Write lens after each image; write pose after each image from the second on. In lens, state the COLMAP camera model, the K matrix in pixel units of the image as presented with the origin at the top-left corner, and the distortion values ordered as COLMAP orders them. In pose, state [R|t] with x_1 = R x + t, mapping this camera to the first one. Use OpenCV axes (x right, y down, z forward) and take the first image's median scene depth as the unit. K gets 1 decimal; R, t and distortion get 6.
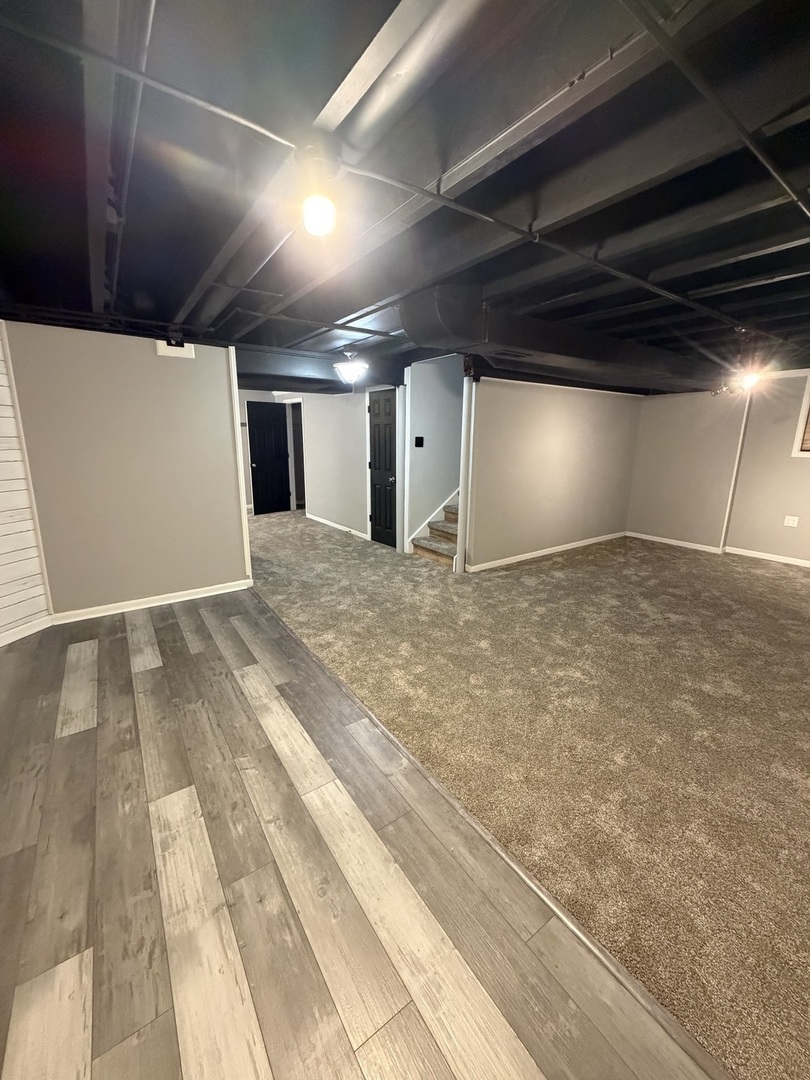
lens RADIAL K [[429.8, 0, 407.4], [0, 429.8, 535.3], [0, 0, 1]] dist [-0.003188, 0.000646]
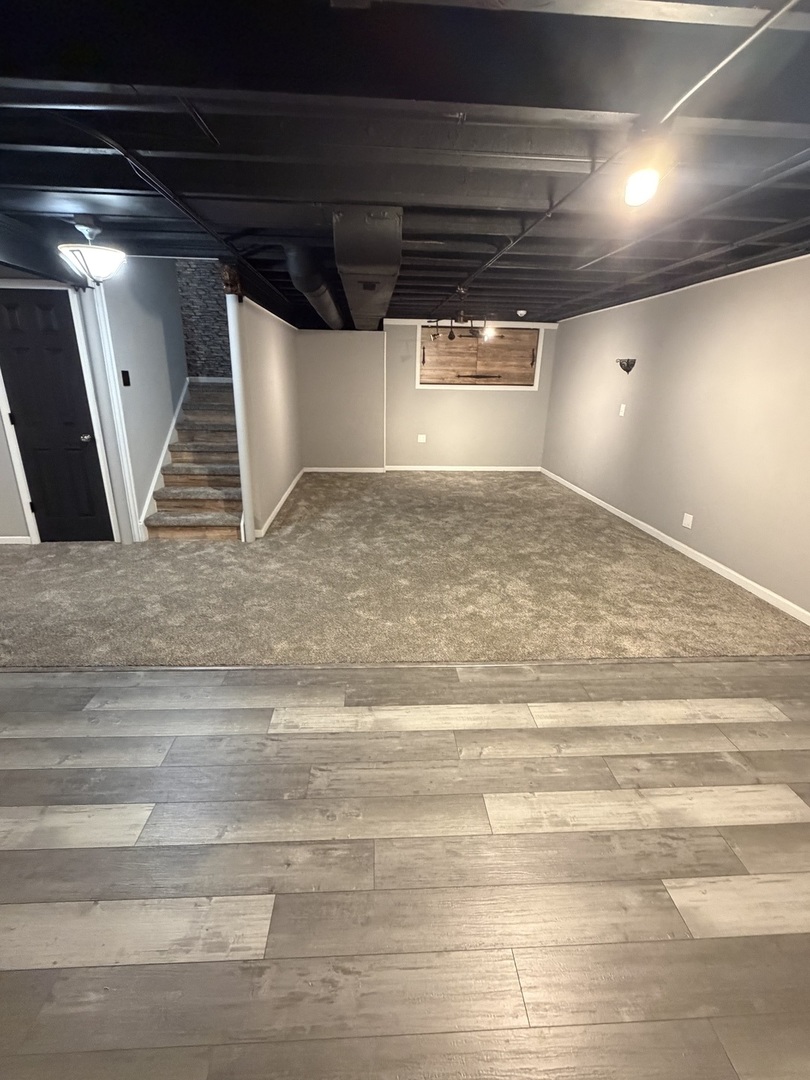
lens RADIAL K [[496.7, 0, 407.0], [0, 496.7, 538.9], [0, 0, 1]] dist [-0.002496, -0.001353]
pose [[0.526386, -0.267132, 0.807191, -0.677462], [0.179023, 0.962902, 0.201918, -0.077365], [-0.831185, 0.038219, 0.554681, 0.300763]]
